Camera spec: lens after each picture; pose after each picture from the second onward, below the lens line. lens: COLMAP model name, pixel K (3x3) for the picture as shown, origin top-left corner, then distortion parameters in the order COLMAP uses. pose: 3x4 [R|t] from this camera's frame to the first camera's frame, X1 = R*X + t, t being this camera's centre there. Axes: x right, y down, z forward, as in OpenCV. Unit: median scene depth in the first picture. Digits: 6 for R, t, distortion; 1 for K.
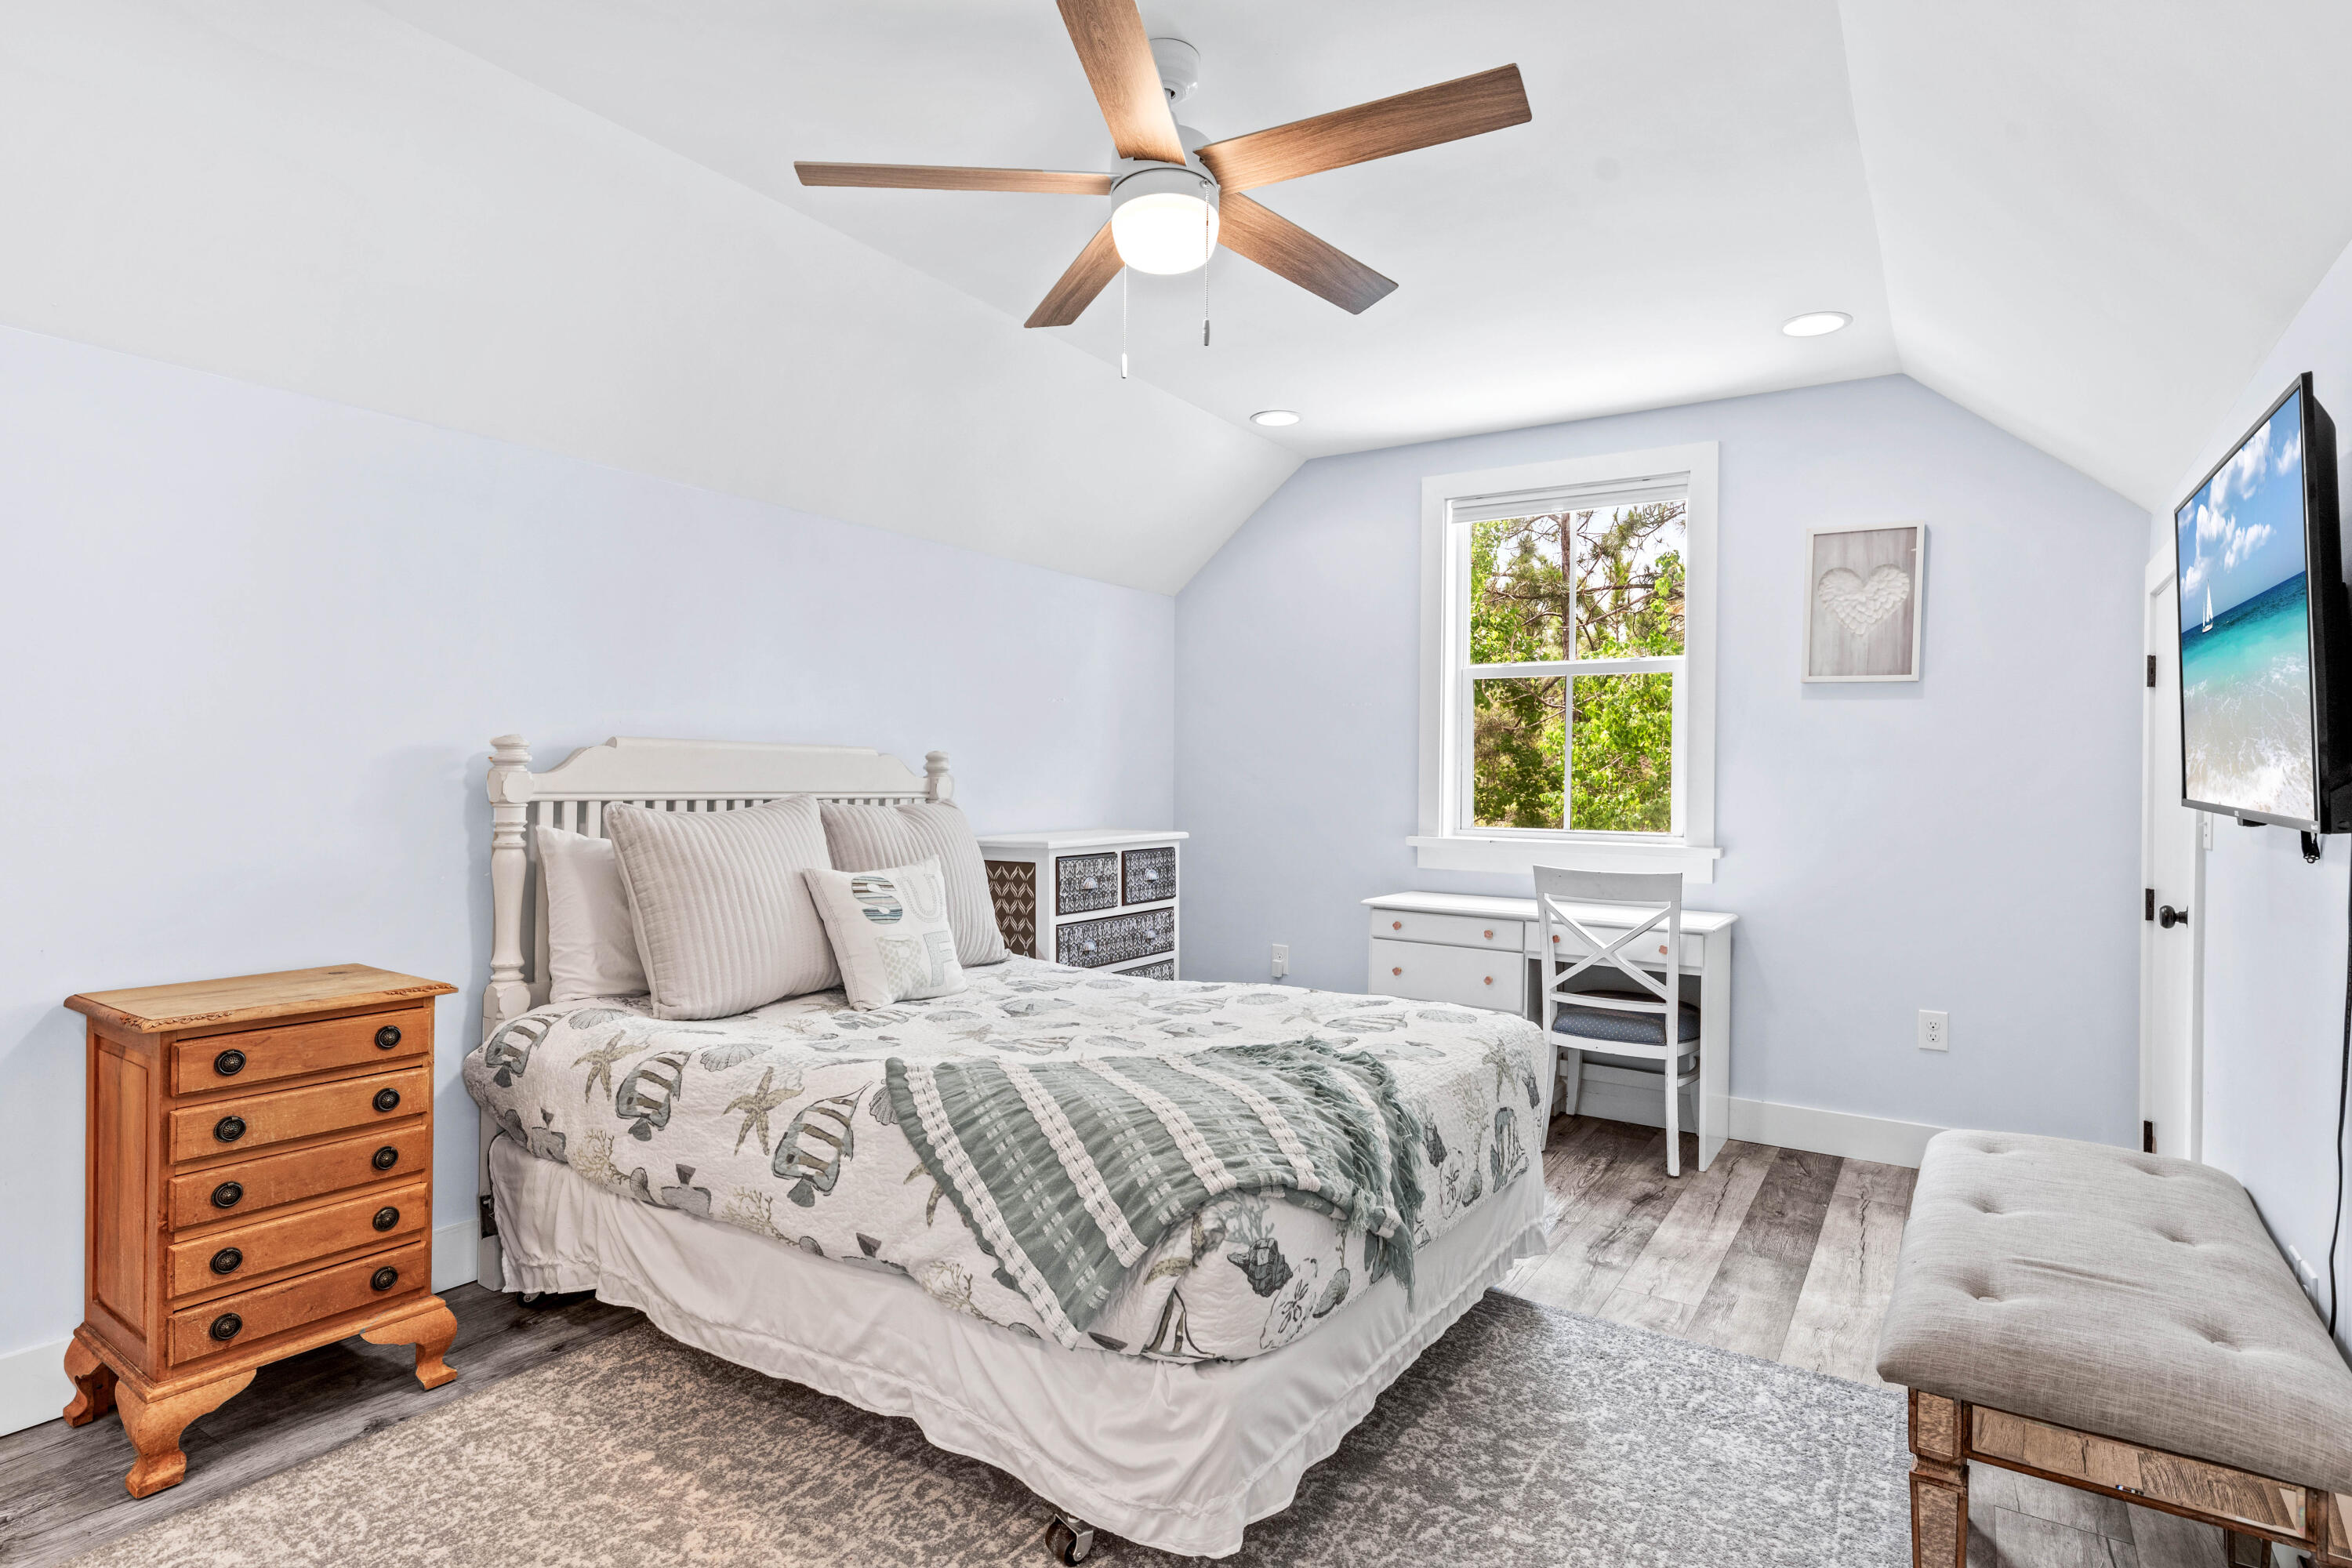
lens RADIAL K [[1264.9, 0, 1161.2], [0, 1264.9, 771.7], [0, 0, 1]] dist [0.003631, 0.001129]
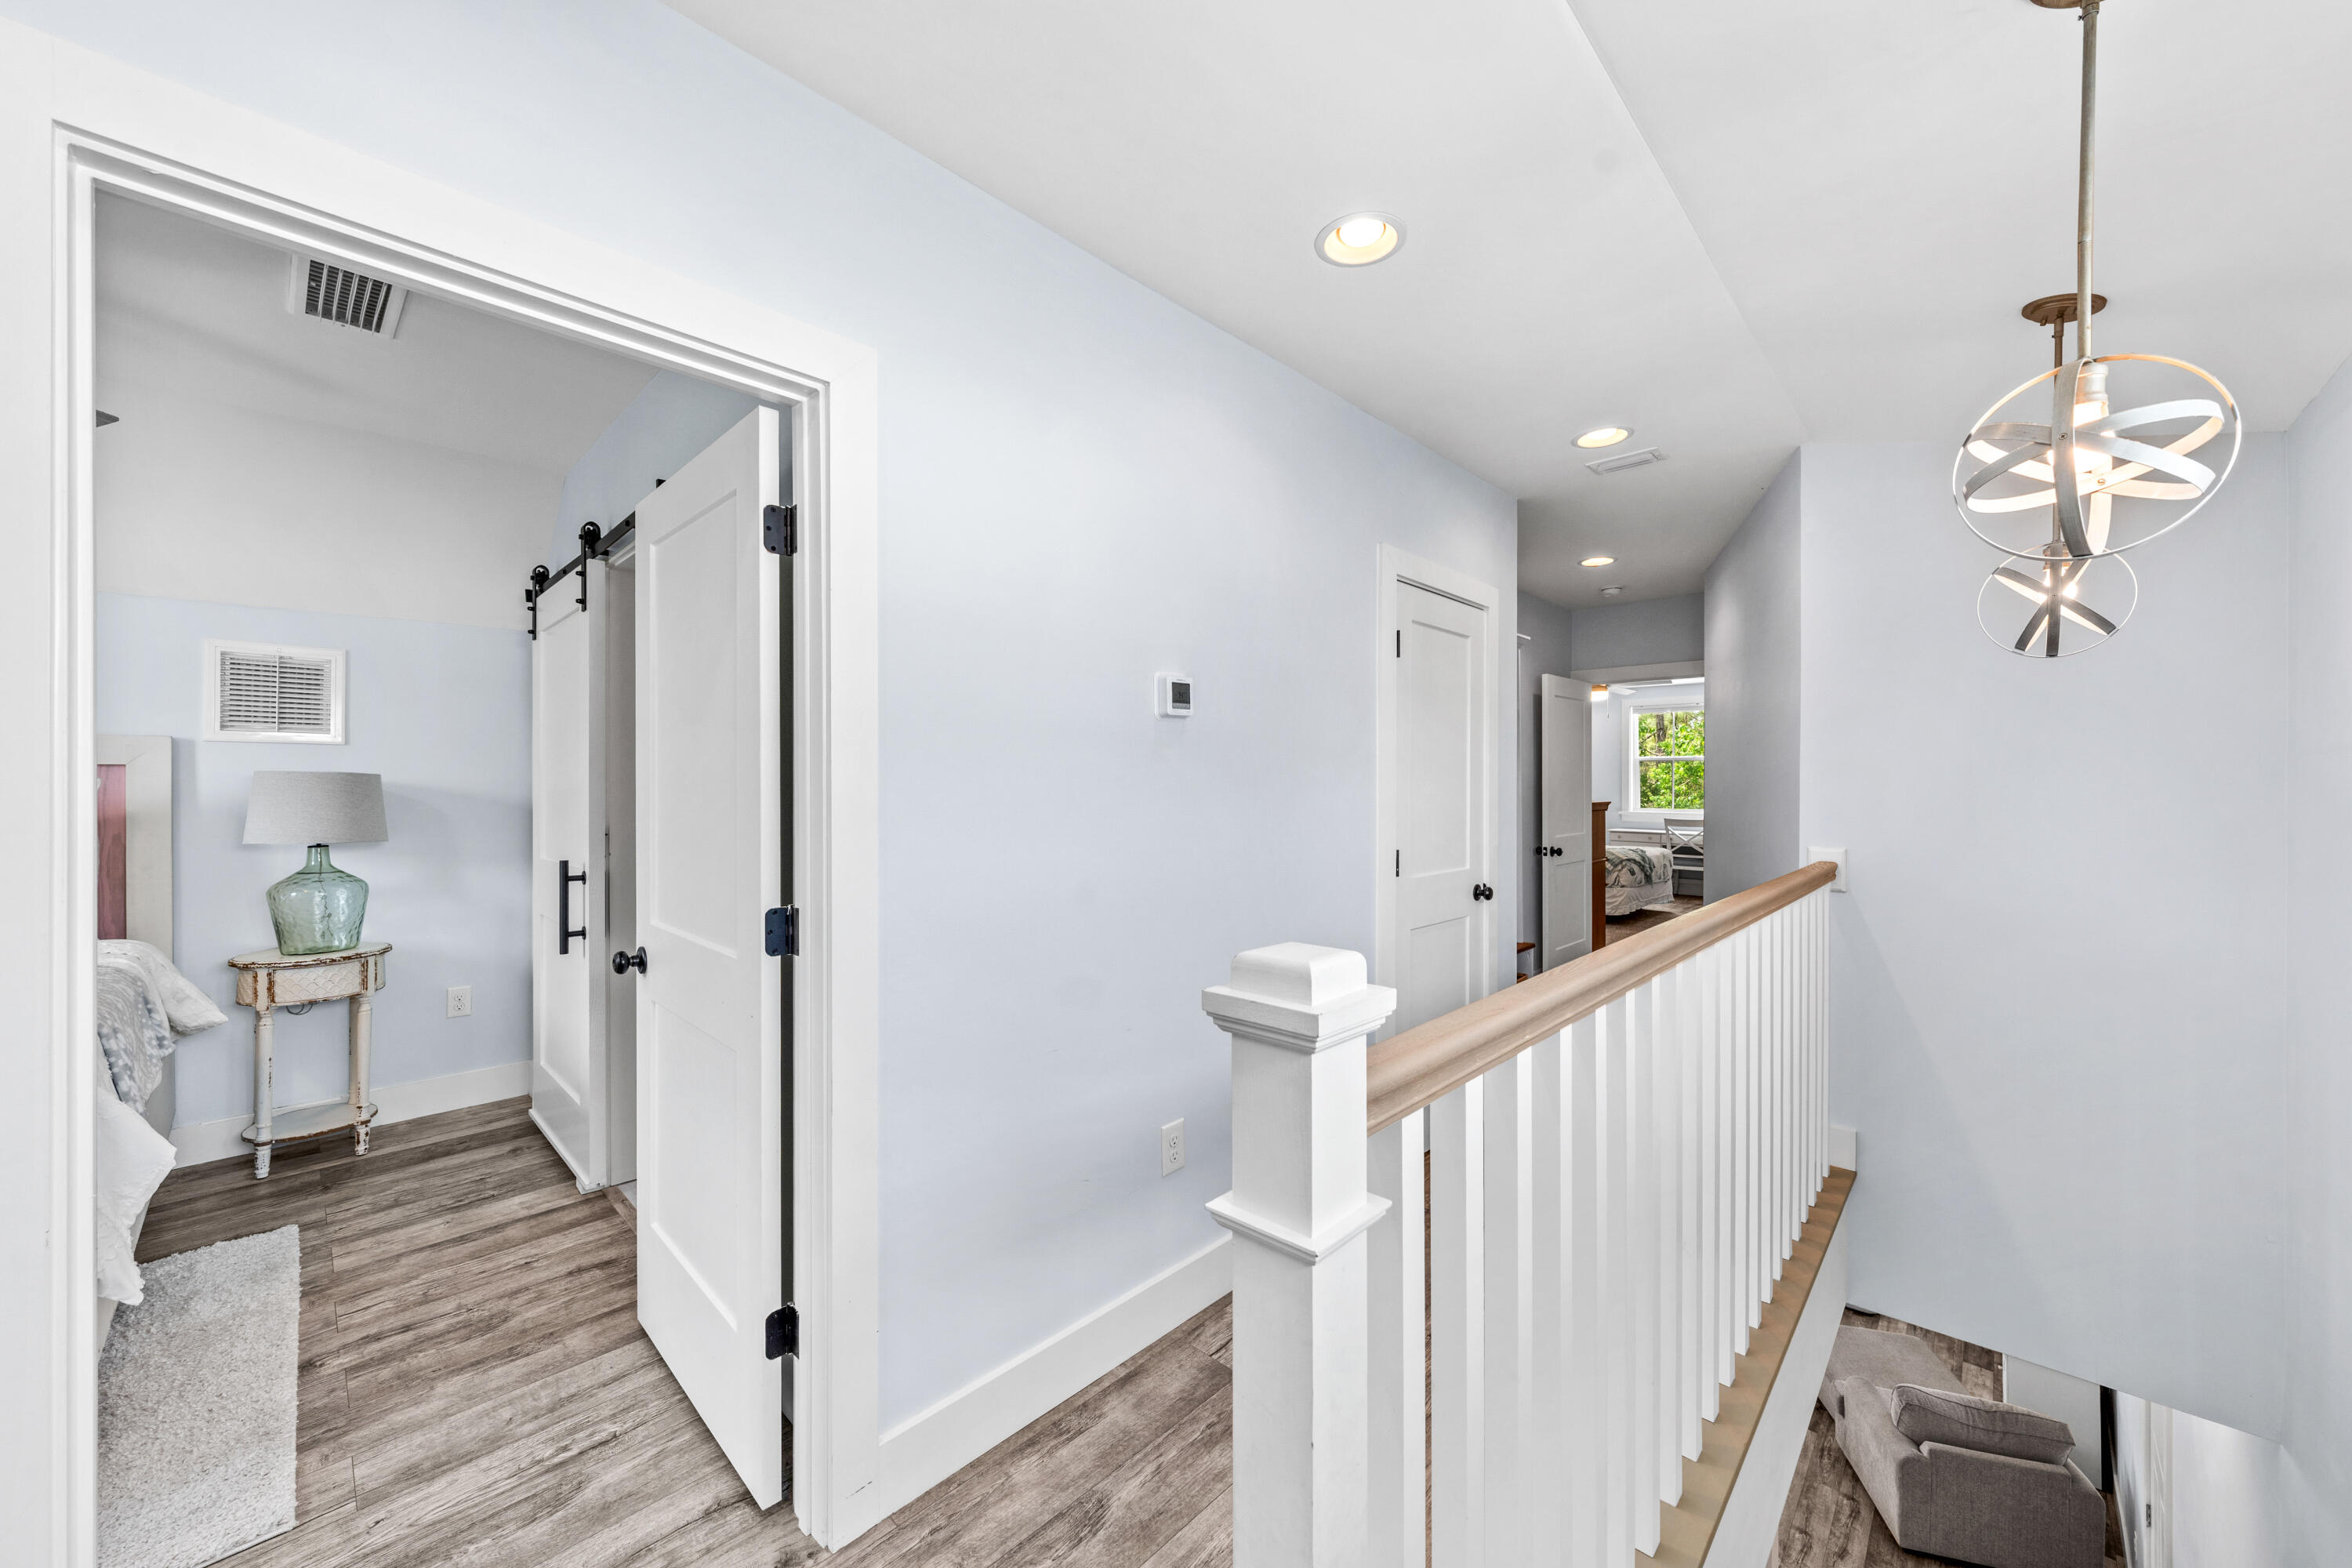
lens RADIAL K [[860.5, 0, 1160.4], [0, 860.5, 758.4], [0, 0, 1]] dist [0.000050, 0.000123]
pose [[0.979318, -0.020590, -0.201278, -1.269509], [0.015546, 0.999525, -0.026613, -0.109595], [0.201730, 0.022934, 0.979173, -3.517166]]
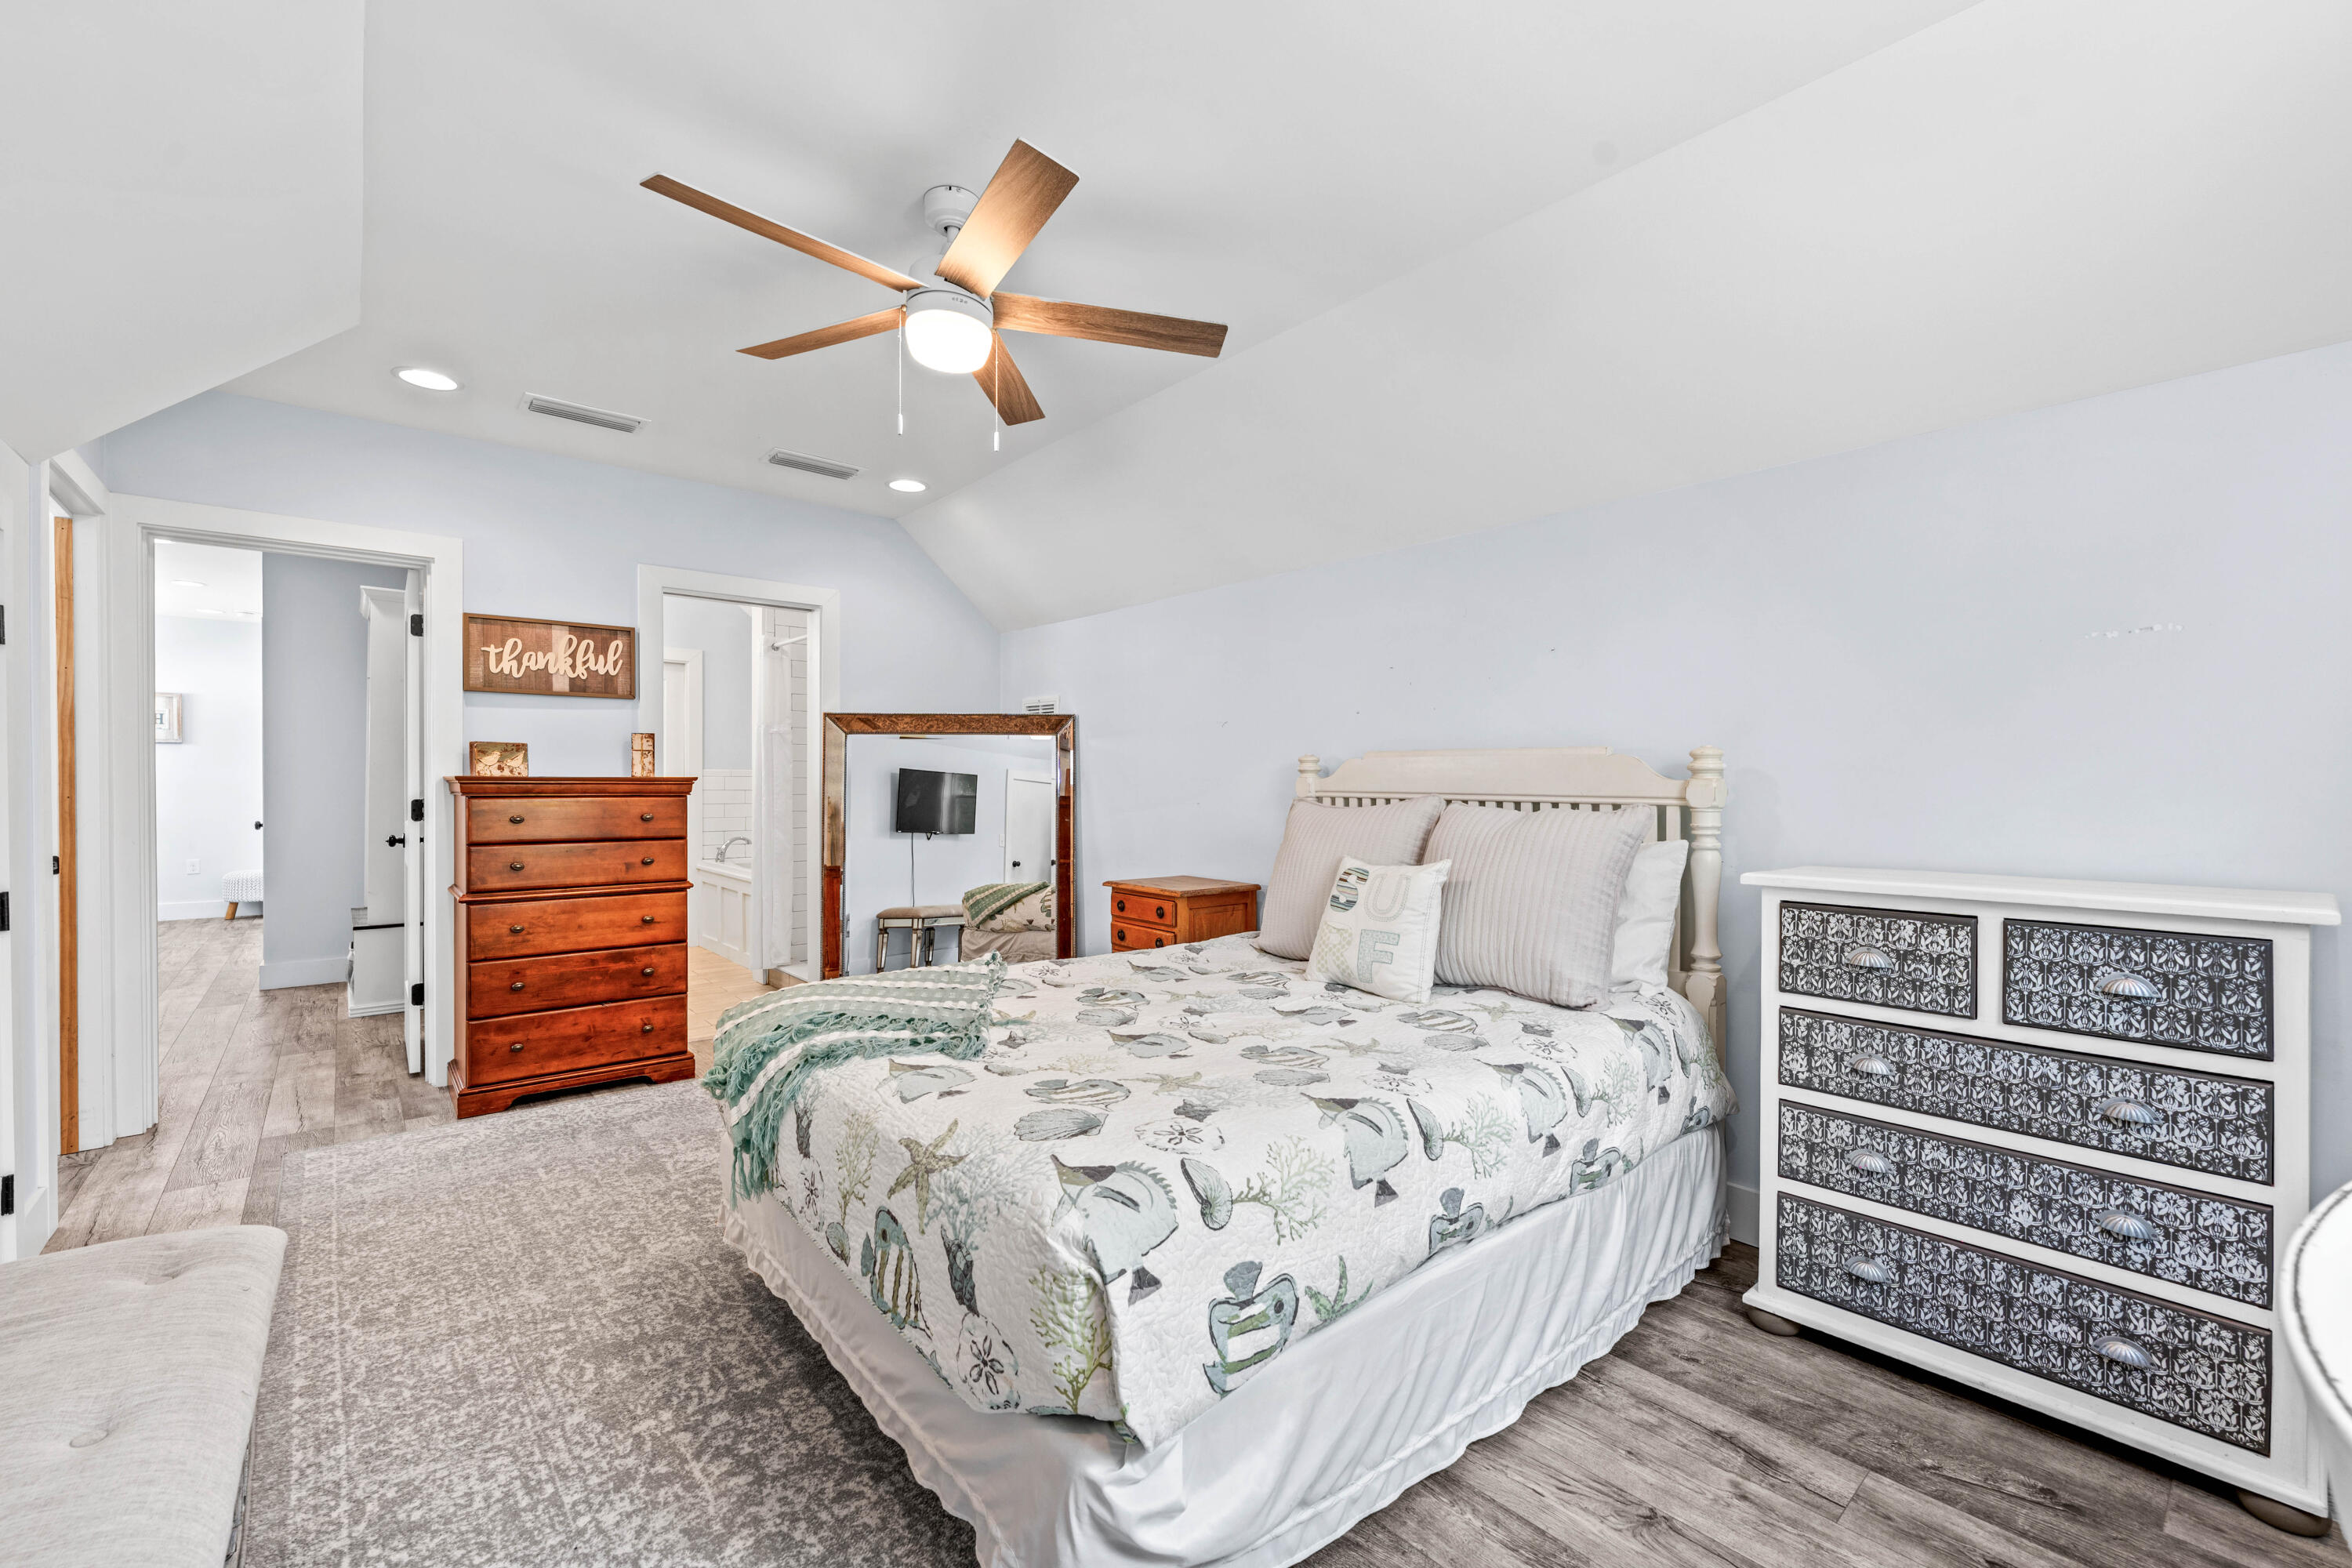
lens RADIAL K [[985.1, 0, 1152.9], [0, 985.1, 781.2], [0, 0, 1]] dist [-0.001520, -0.000367]
pose [[-0.307305, -0.014891, -0.951495, 0.875197], [-0.005451, 0.999889, -0.013888, 0.026989], [0.951595, 0.000919, -0.307352, 1.499540]]
